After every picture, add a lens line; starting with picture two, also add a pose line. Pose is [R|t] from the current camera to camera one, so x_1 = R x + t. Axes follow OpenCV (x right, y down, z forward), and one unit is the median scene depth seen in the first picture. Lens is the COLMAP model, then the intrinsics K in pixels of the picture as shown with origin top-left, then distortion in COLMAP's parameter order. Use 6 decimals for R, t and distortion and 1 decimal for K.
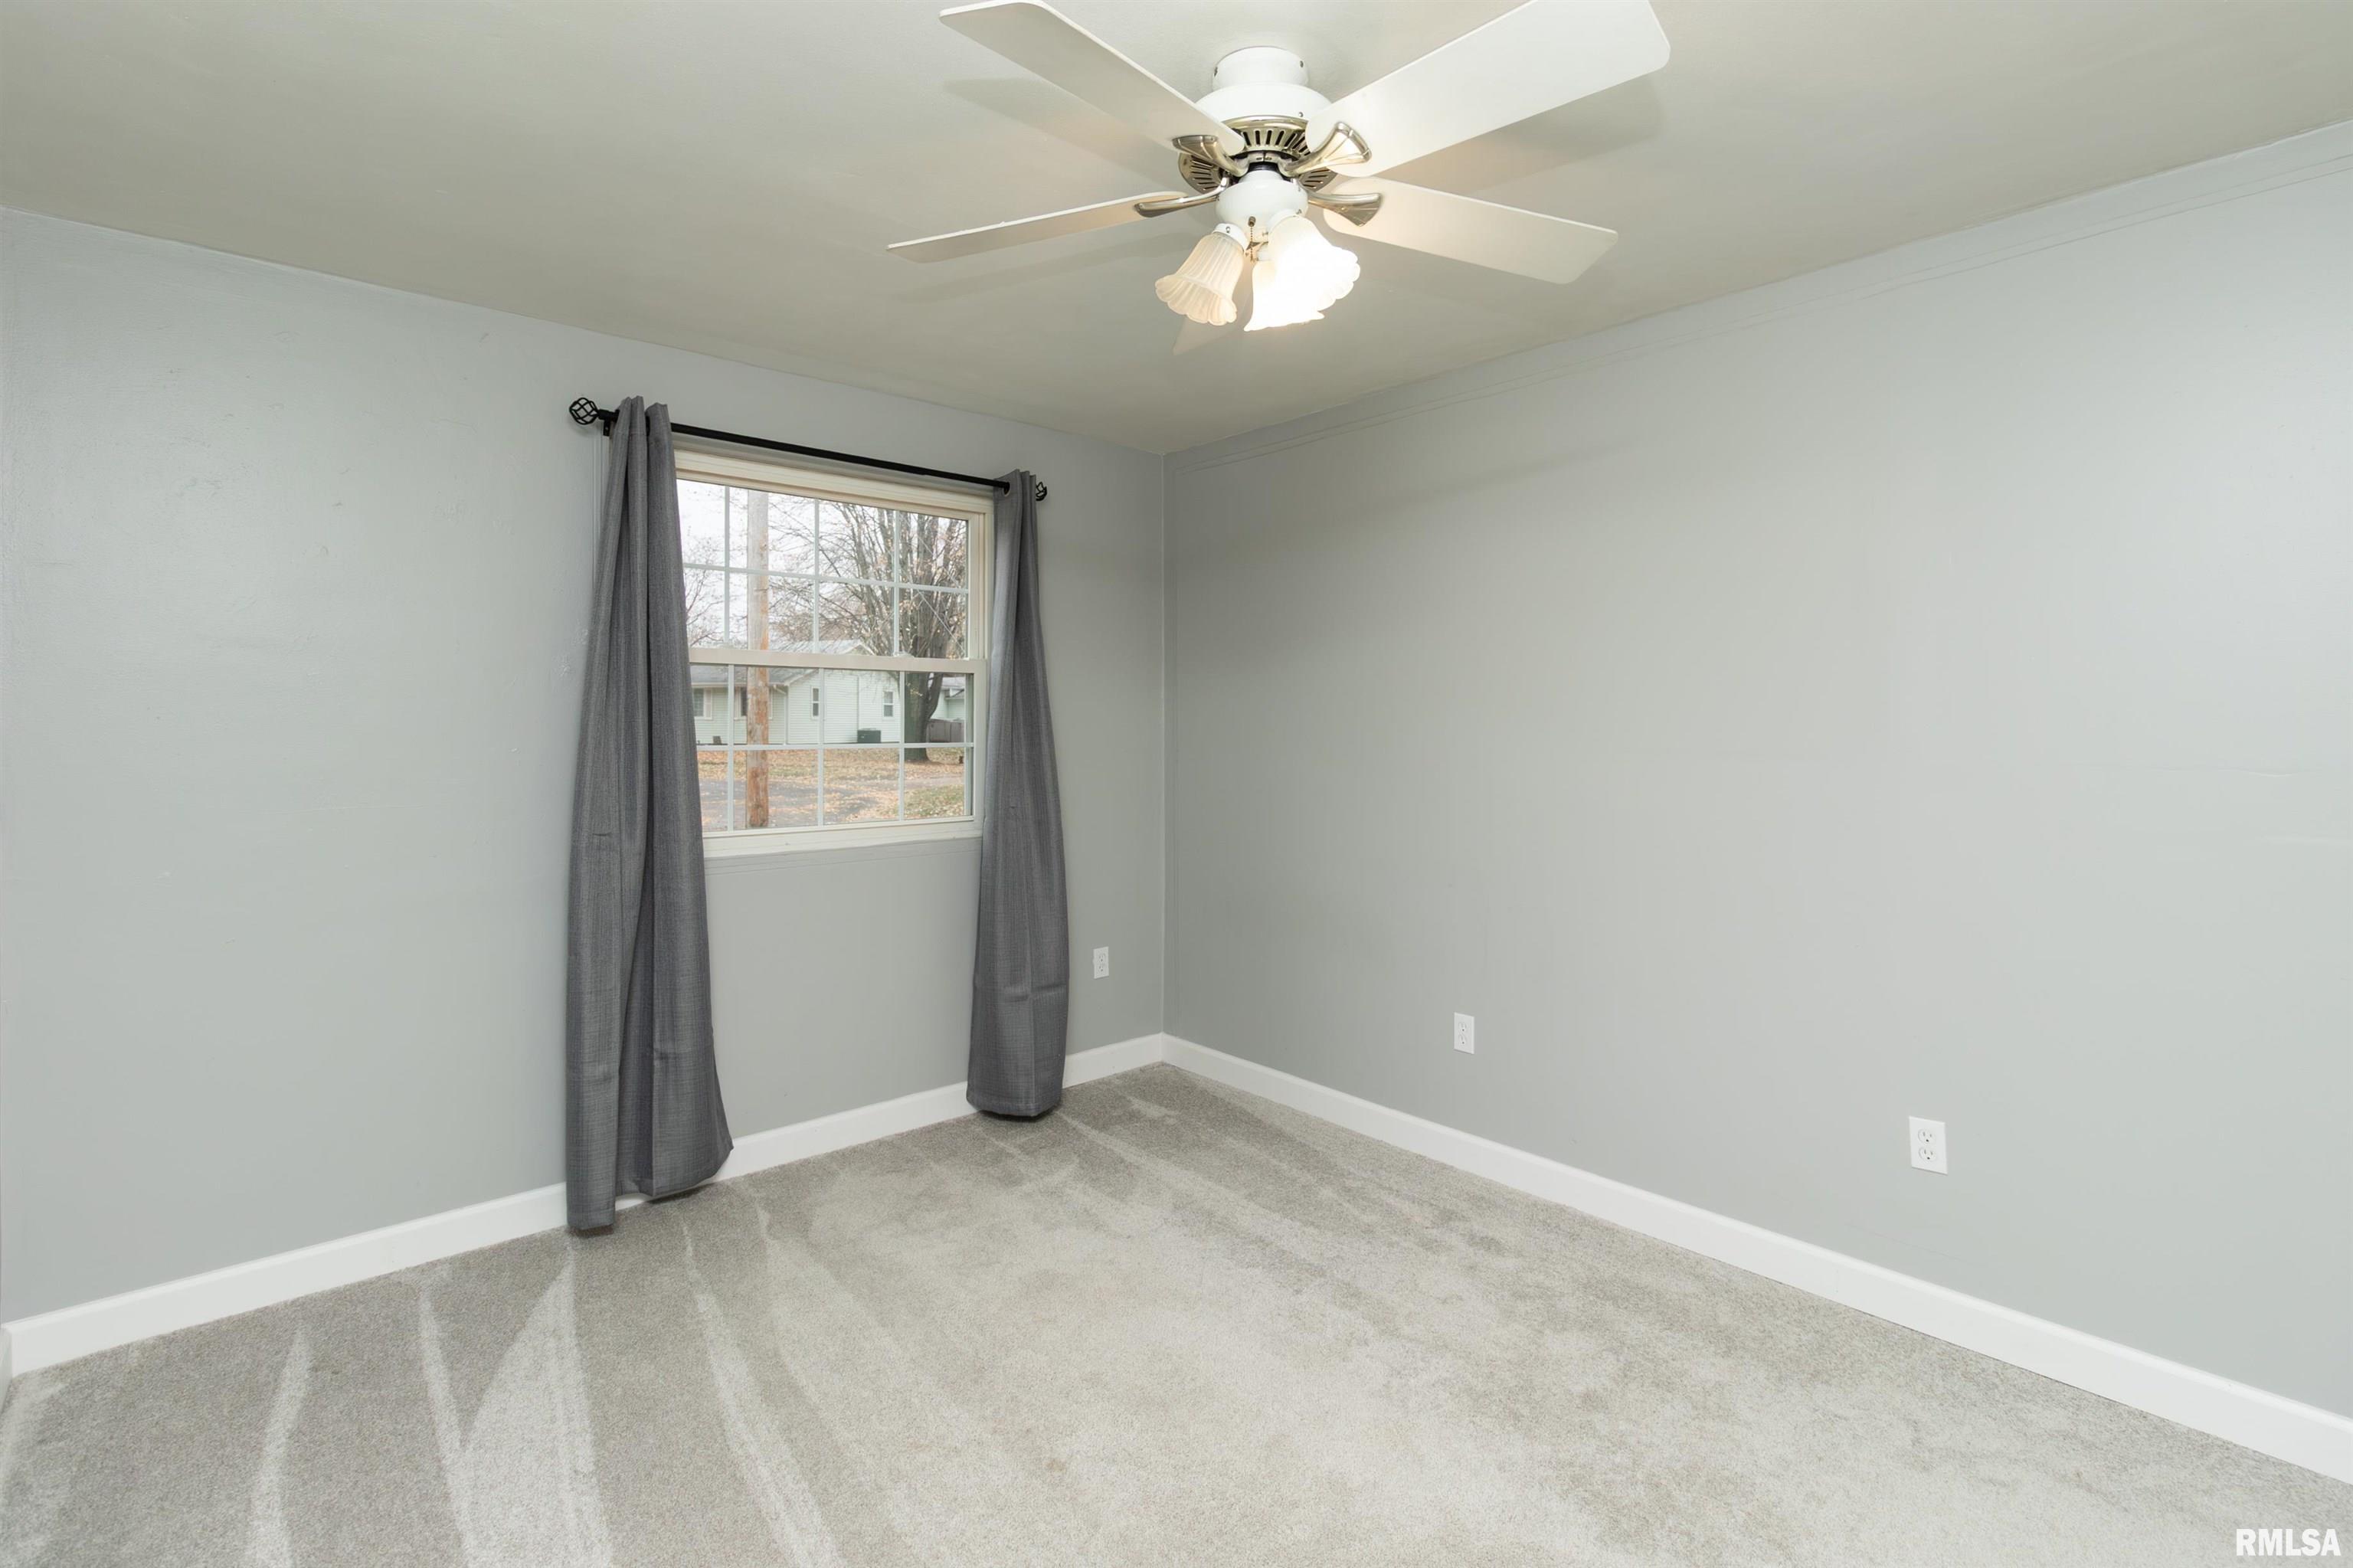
lens RADIAL K [[1077.8, 0, 1199.2], [0, 1077.8, 735.1], [0, 0, 1]] dist [-0.001204, -0.000147]
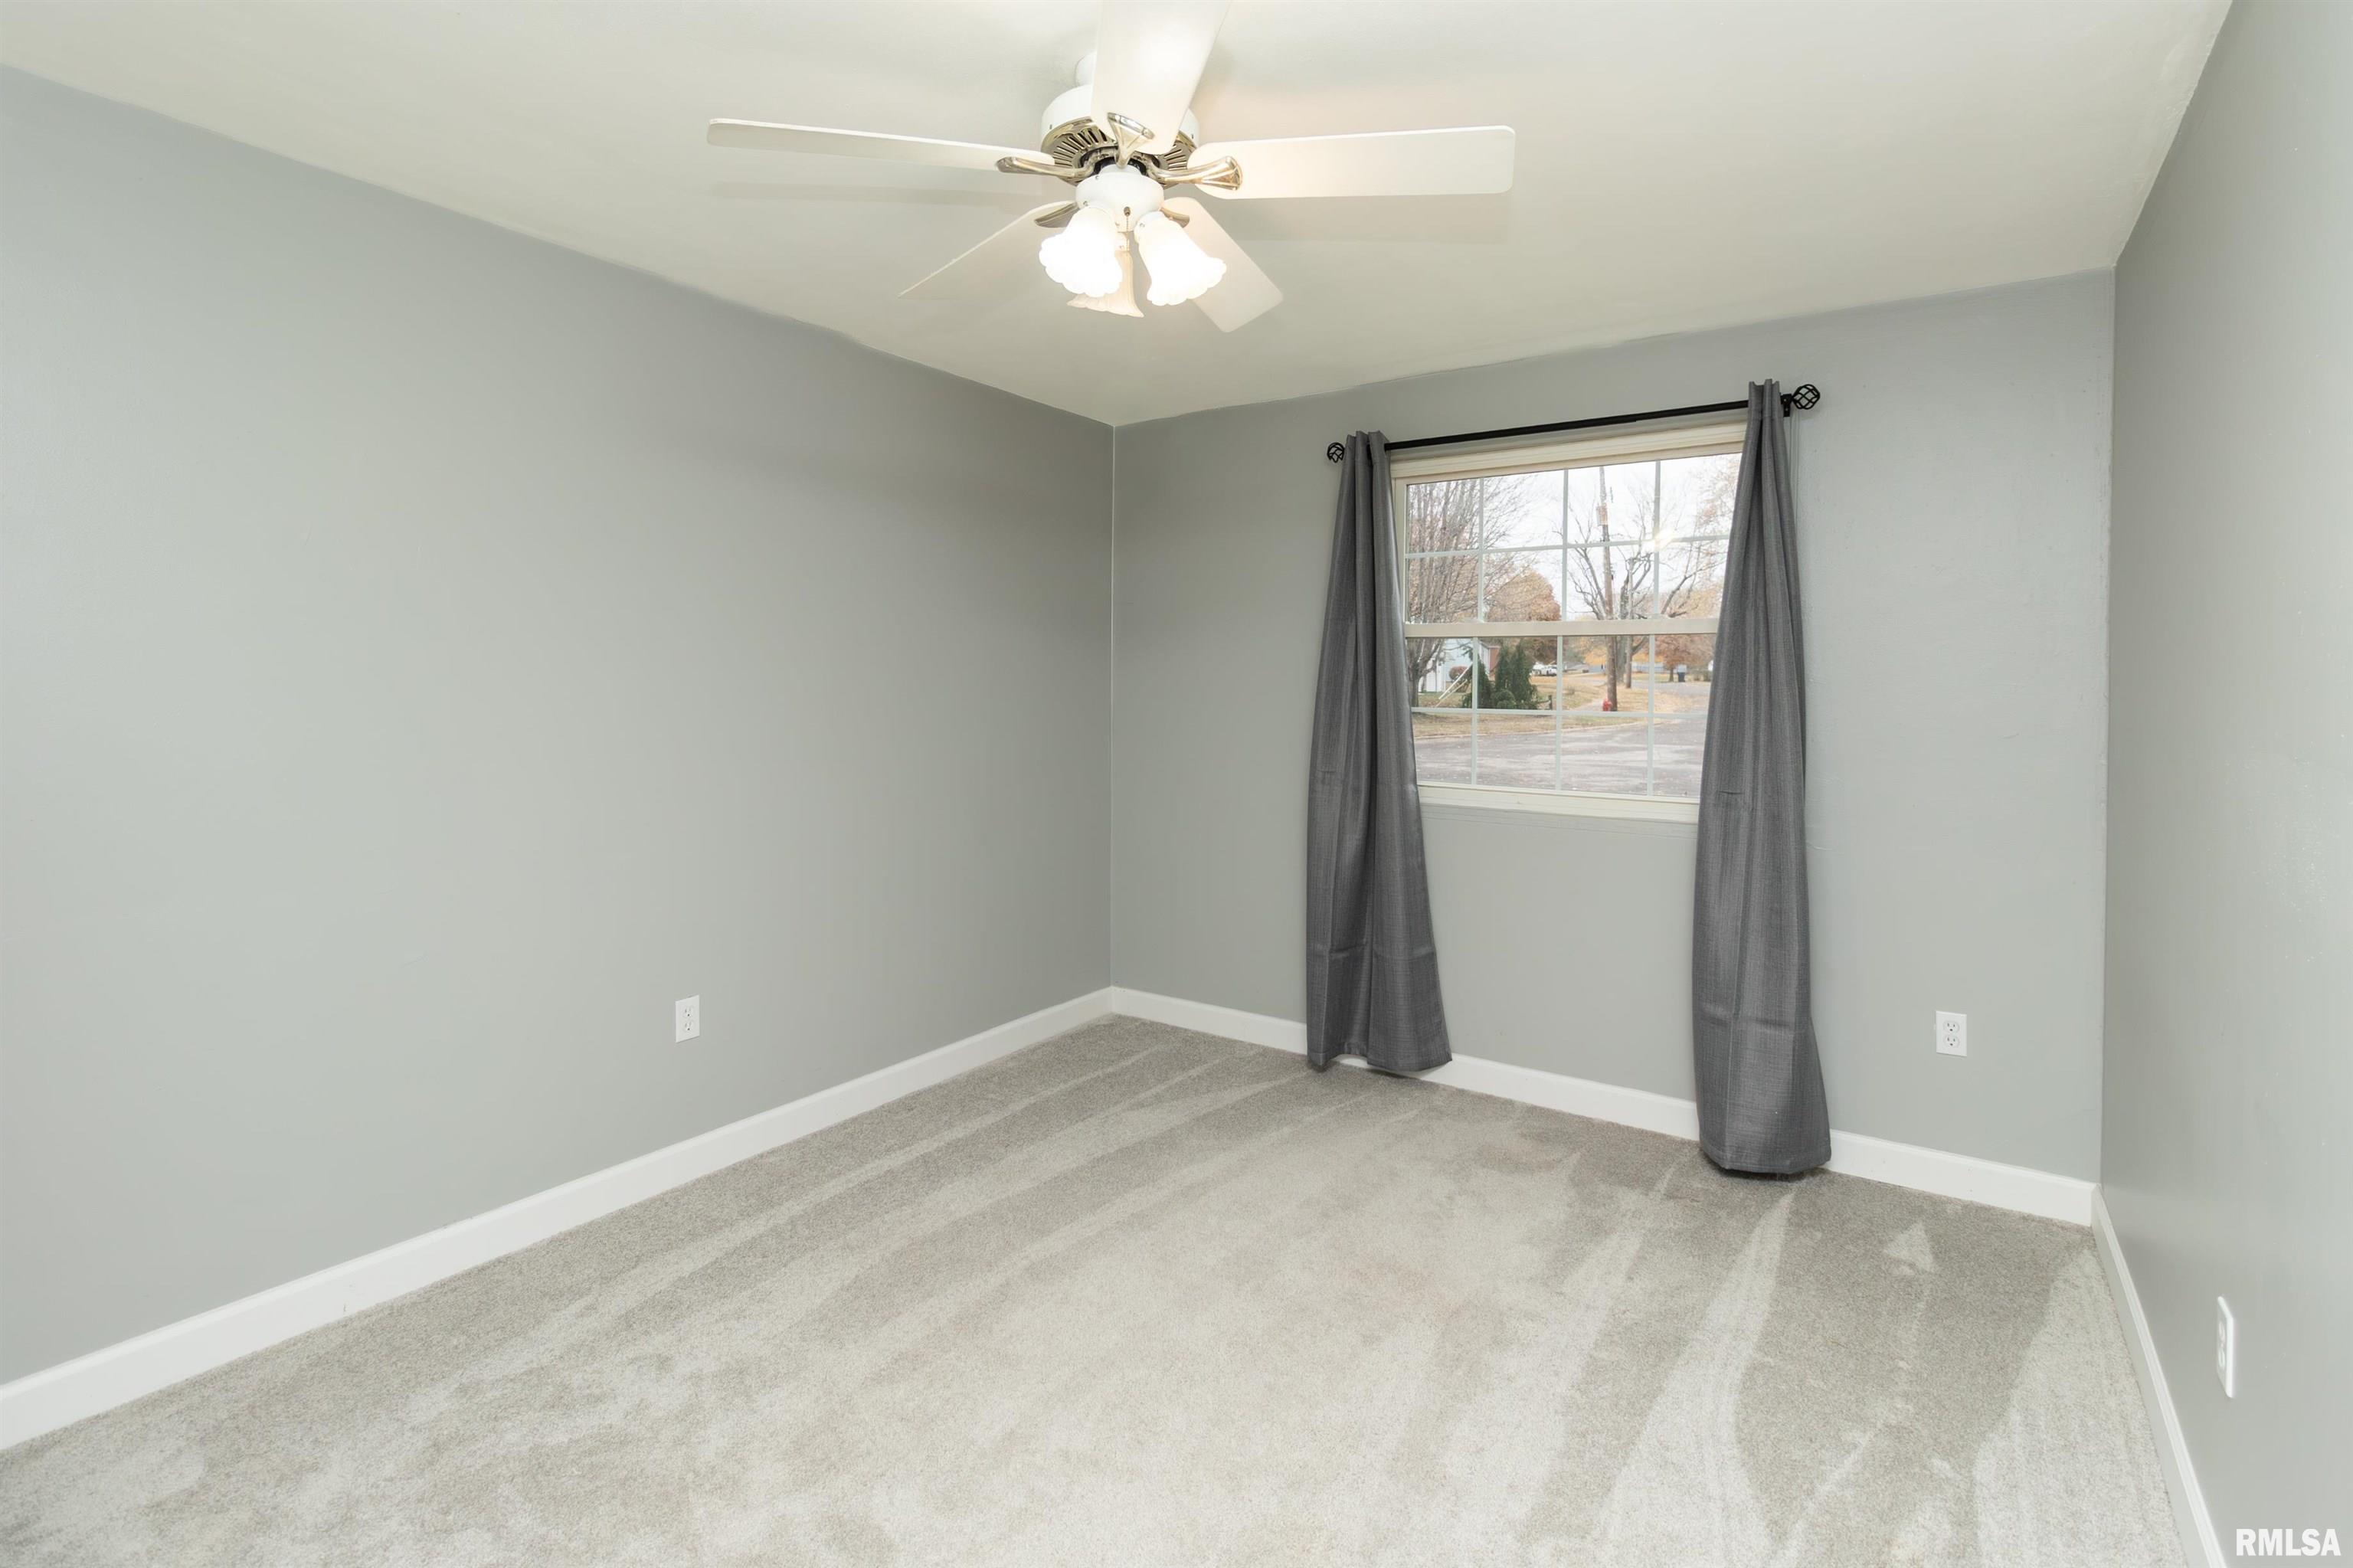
lens RADIAL K [[1077.8, 0, 1199.2], [0, 1077.8, 735.1], [0, 0, 1]] dist [-0.001204, -0.000147]
pose [[0.234989, 0.038501, -0.971235, 0.607479], [-0.016417, 0.999230, 0.035639, 0.000576], [0.971859, 0.007570, 0.235441, 0.467732]]
